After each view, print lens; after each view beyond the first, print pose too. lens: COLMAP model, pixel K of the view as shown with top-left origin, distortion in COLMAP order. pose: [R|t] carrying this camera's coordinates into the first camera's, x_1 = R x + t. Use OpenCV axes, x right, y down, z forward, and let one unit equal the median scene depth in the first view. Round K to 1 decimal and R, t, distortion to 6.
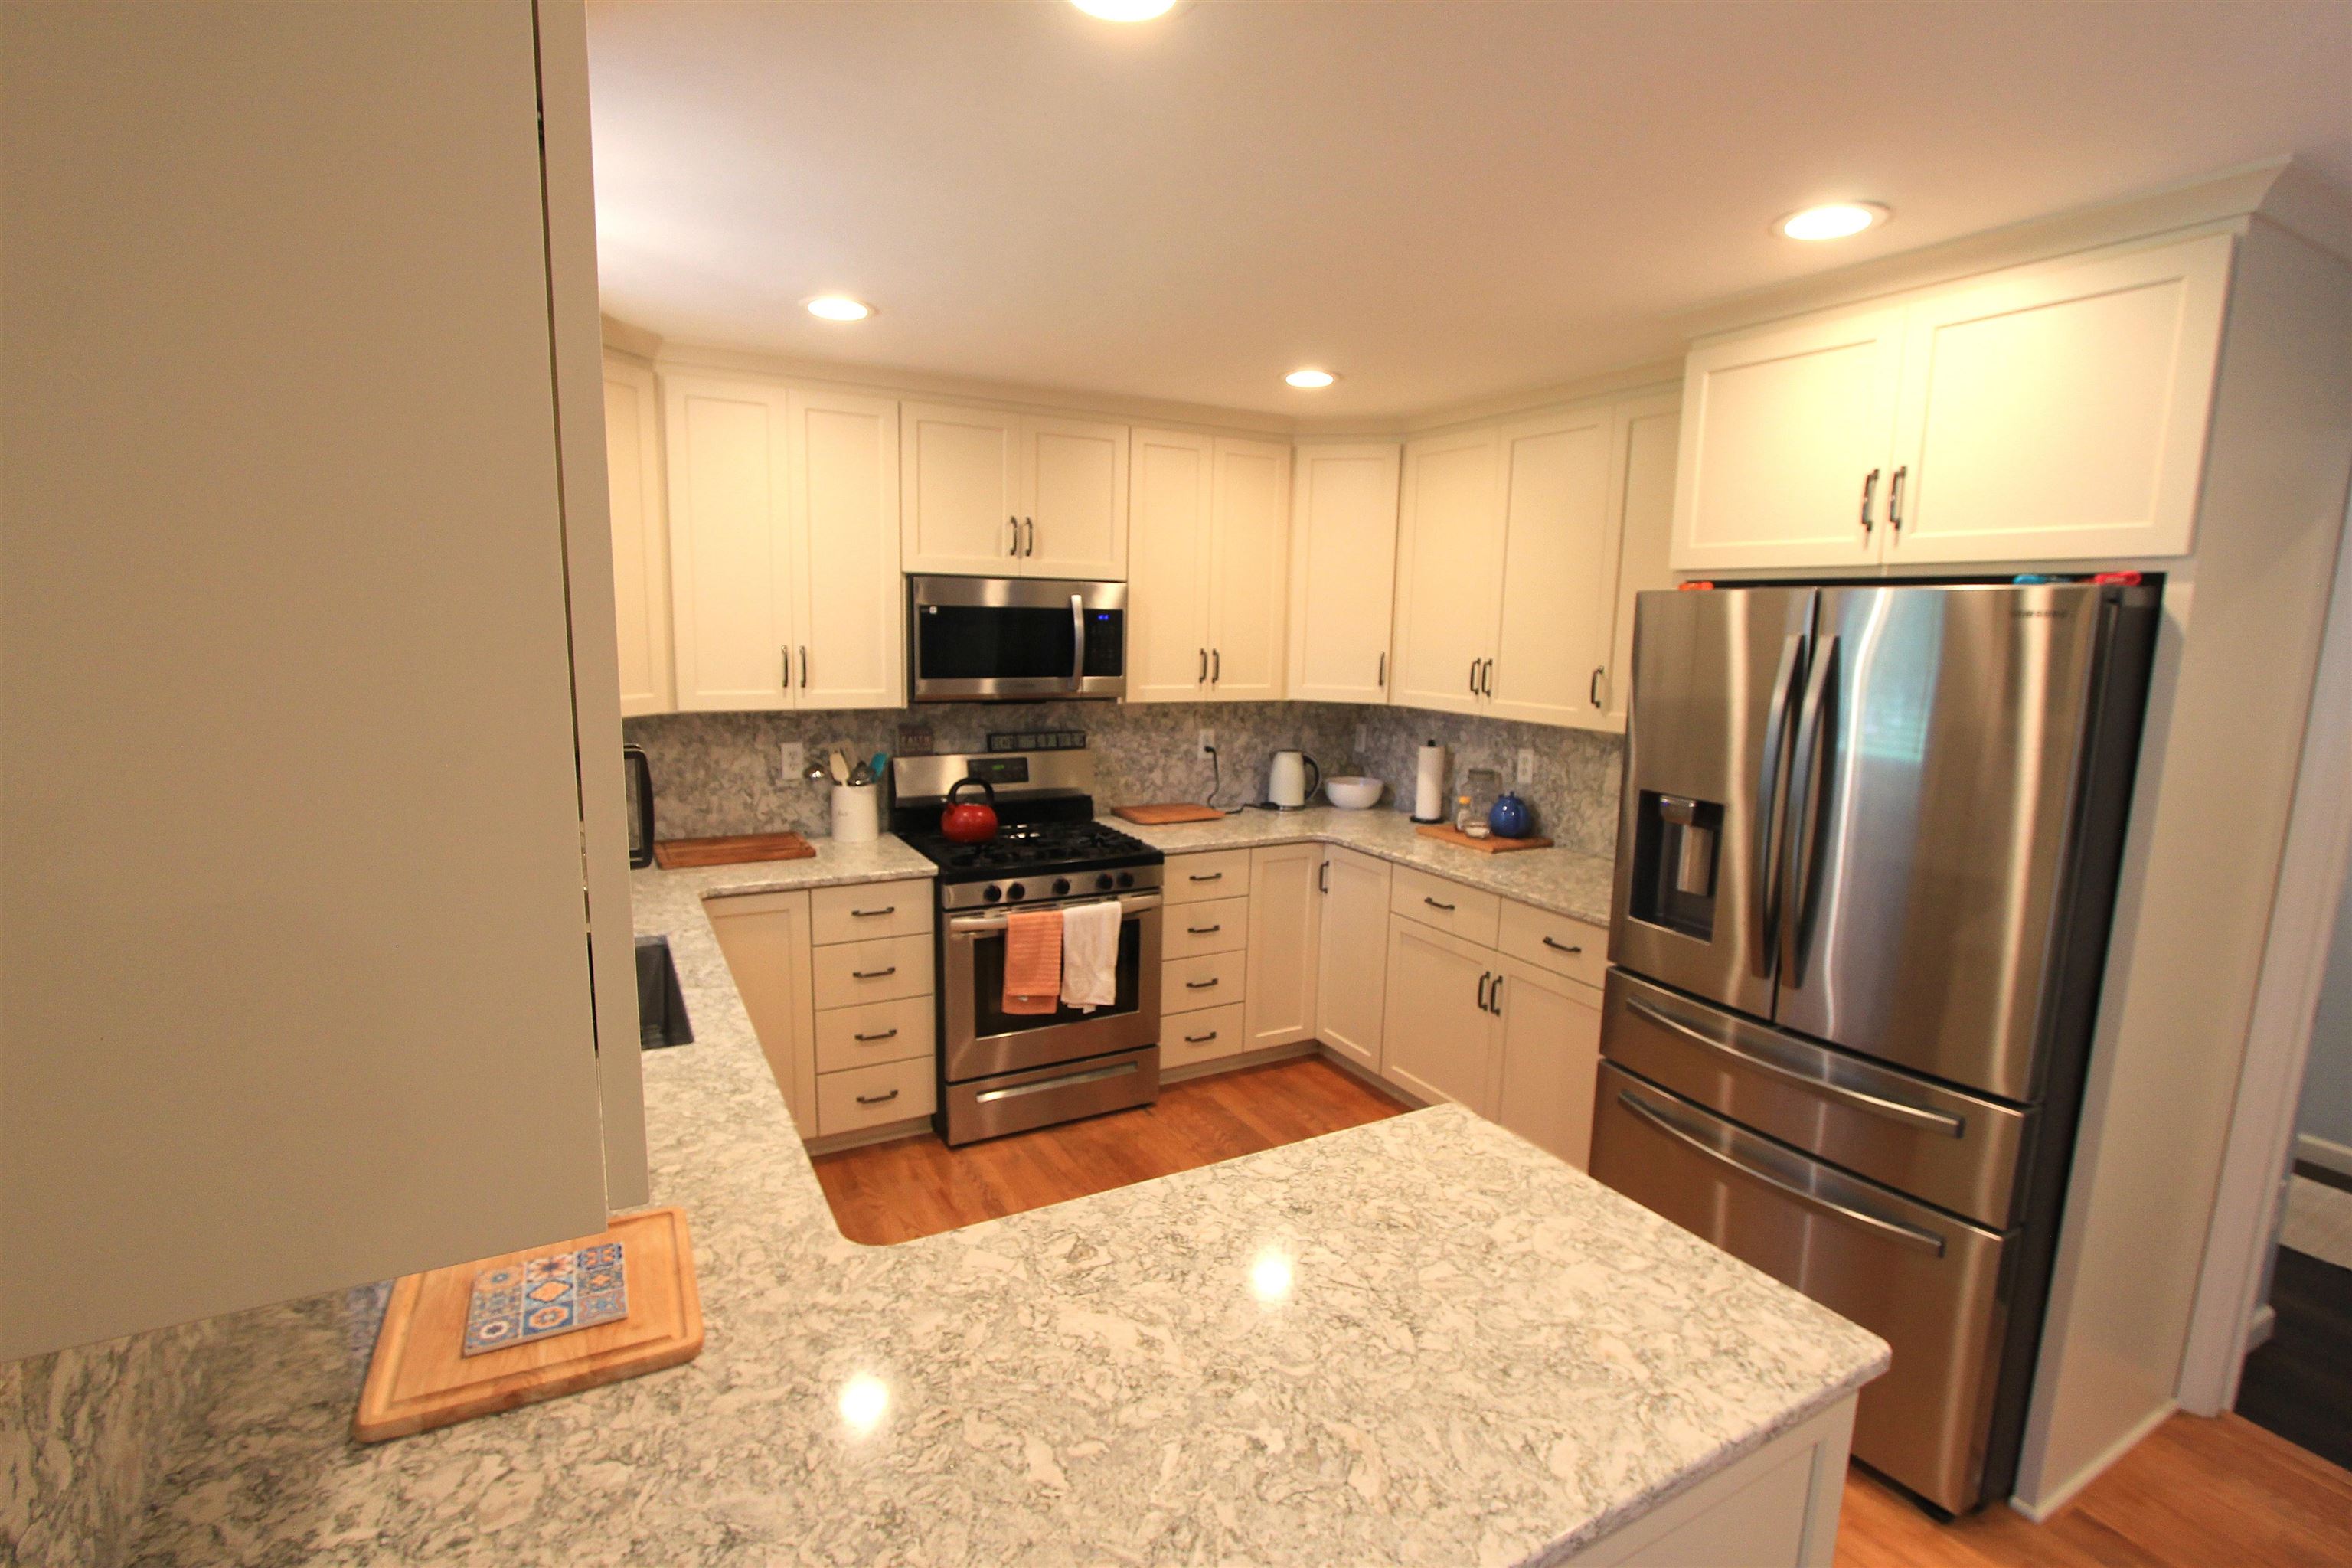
lens RADIAL K [[1078.7, 0, 1173.8], [0, 1078.7, 785.8], [0, 0, 1]] dist [-0.022903, 0.001211]
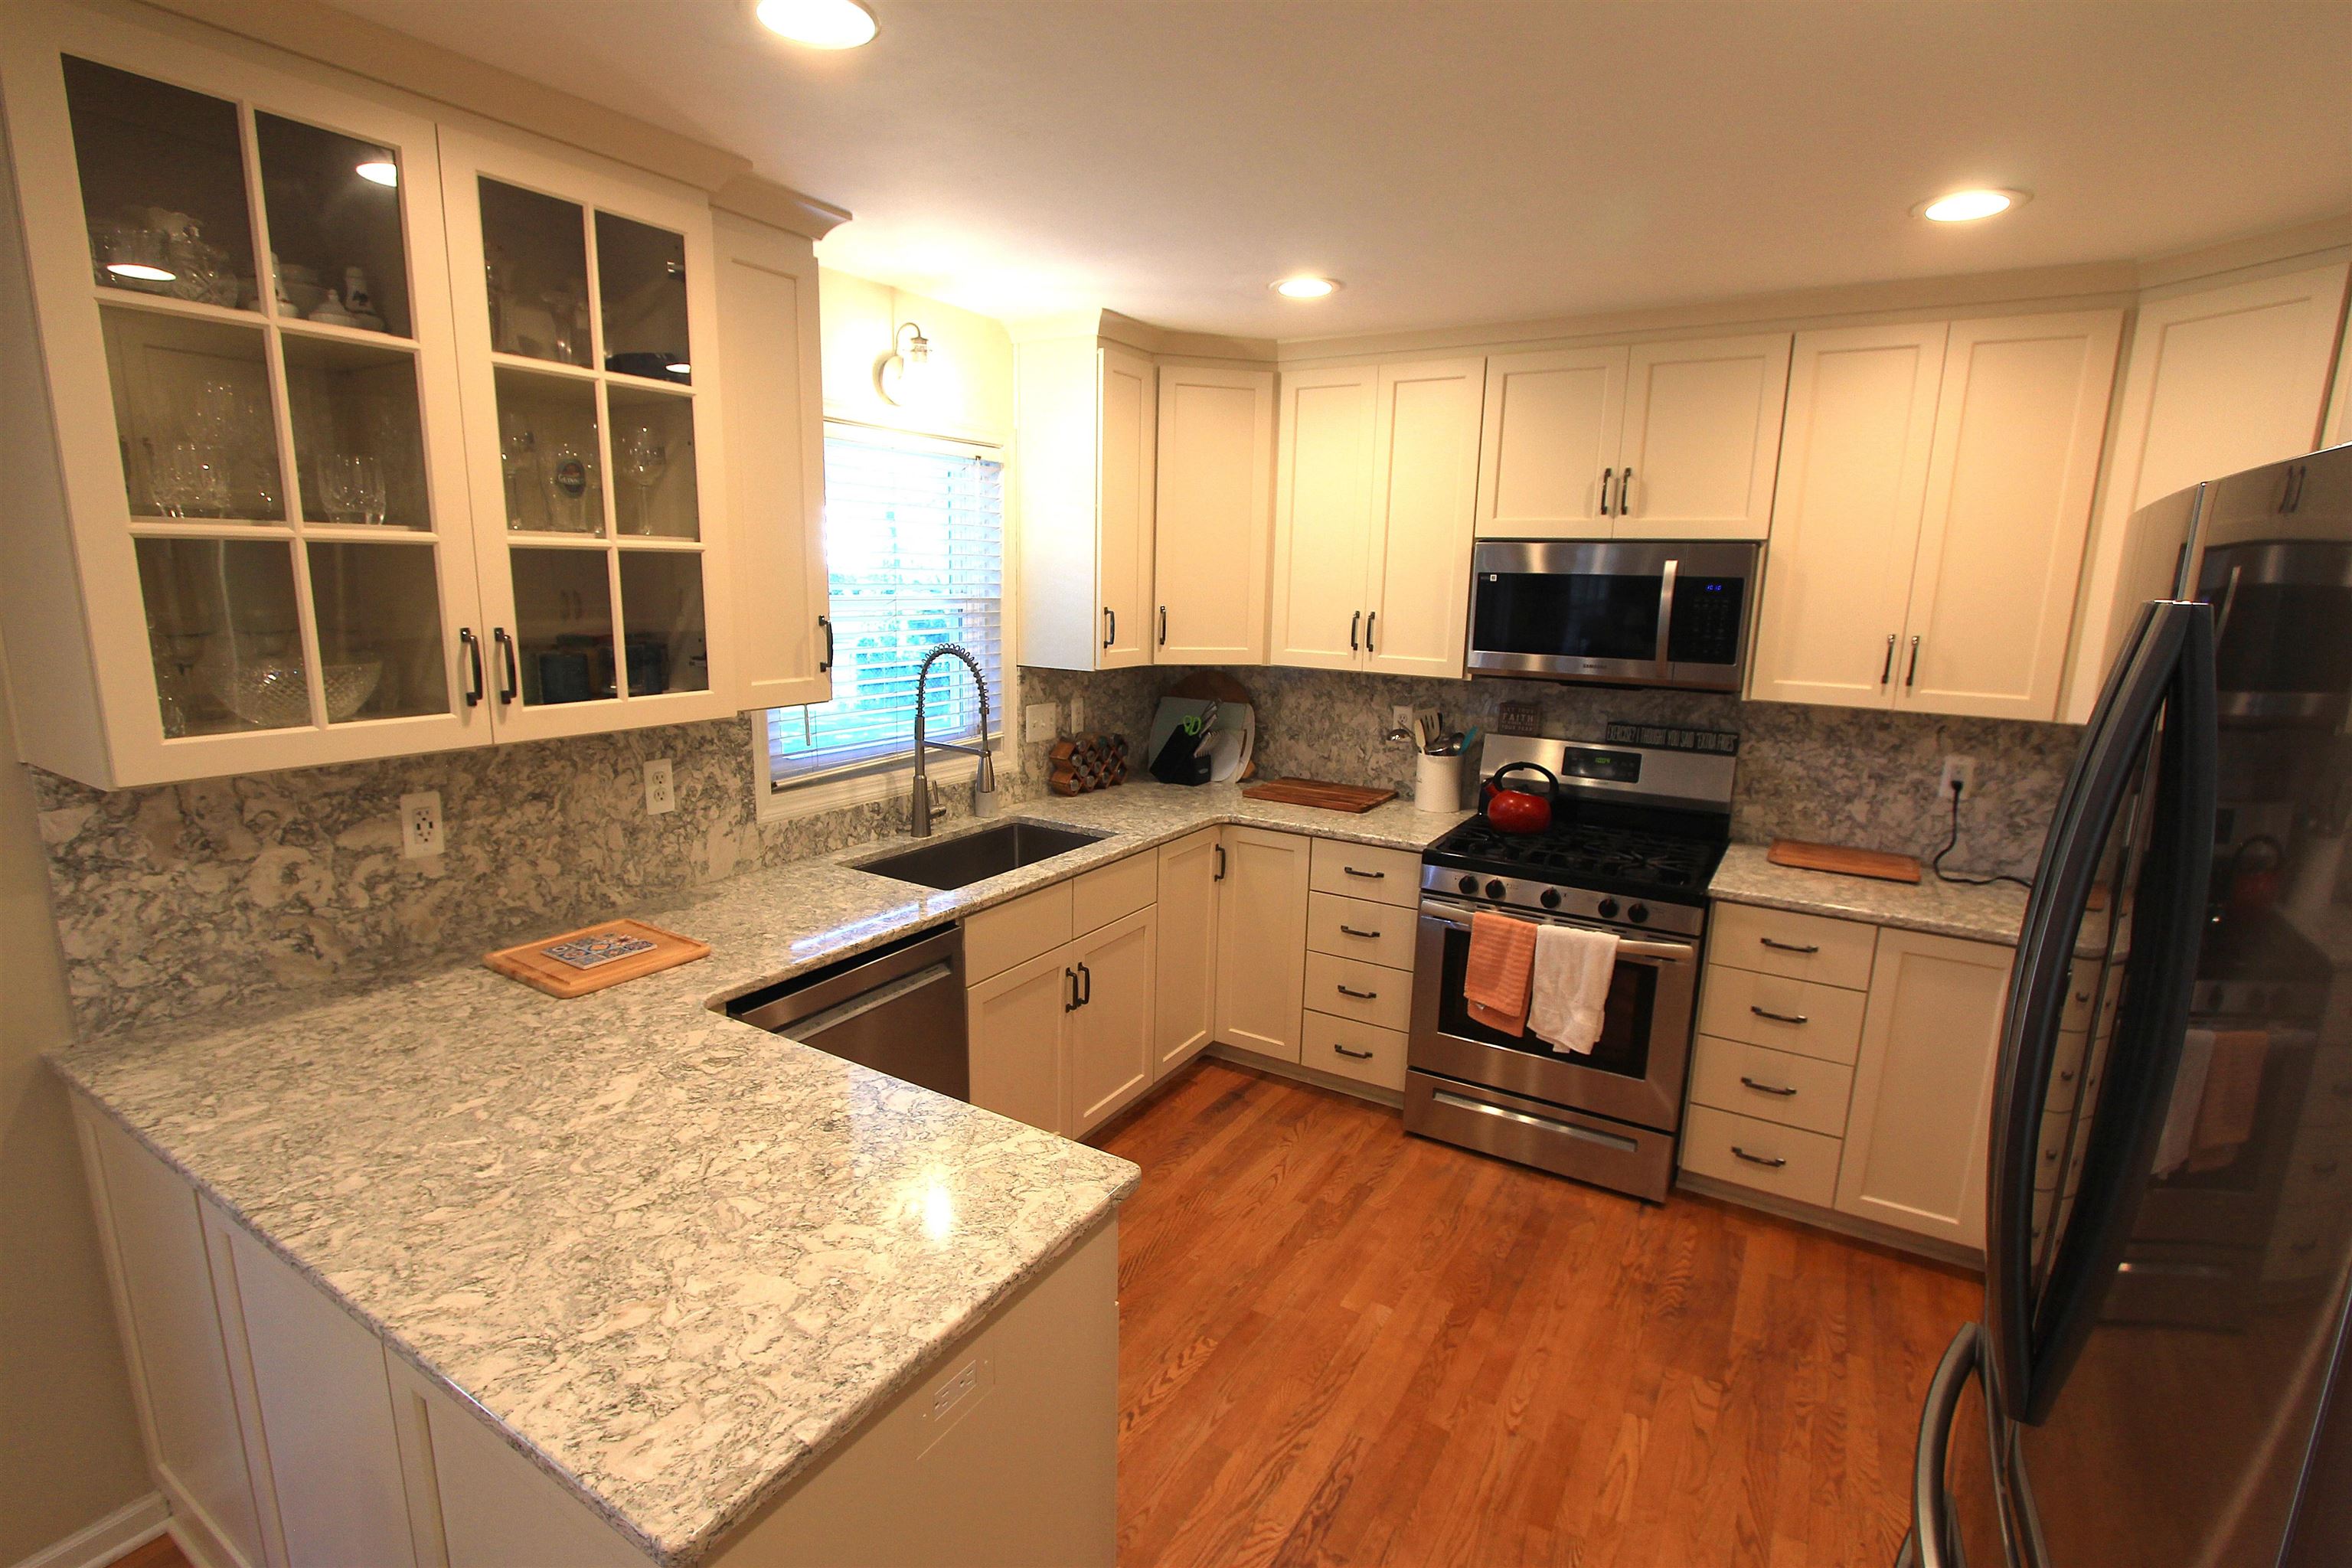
lens RADIAL K [[1078.7, 0, 1176.2], [0, 1078.7, 785.5], [0, 0, 1]] dist [-0.022903, 0.001211]
pose [[0.500523, 0.155746, -0.851599, 0.449308], [-0.144259, 0.984936, 0.095344, -0.033310], [0.853619, 0.075129, 0.515451, 0.285960]]
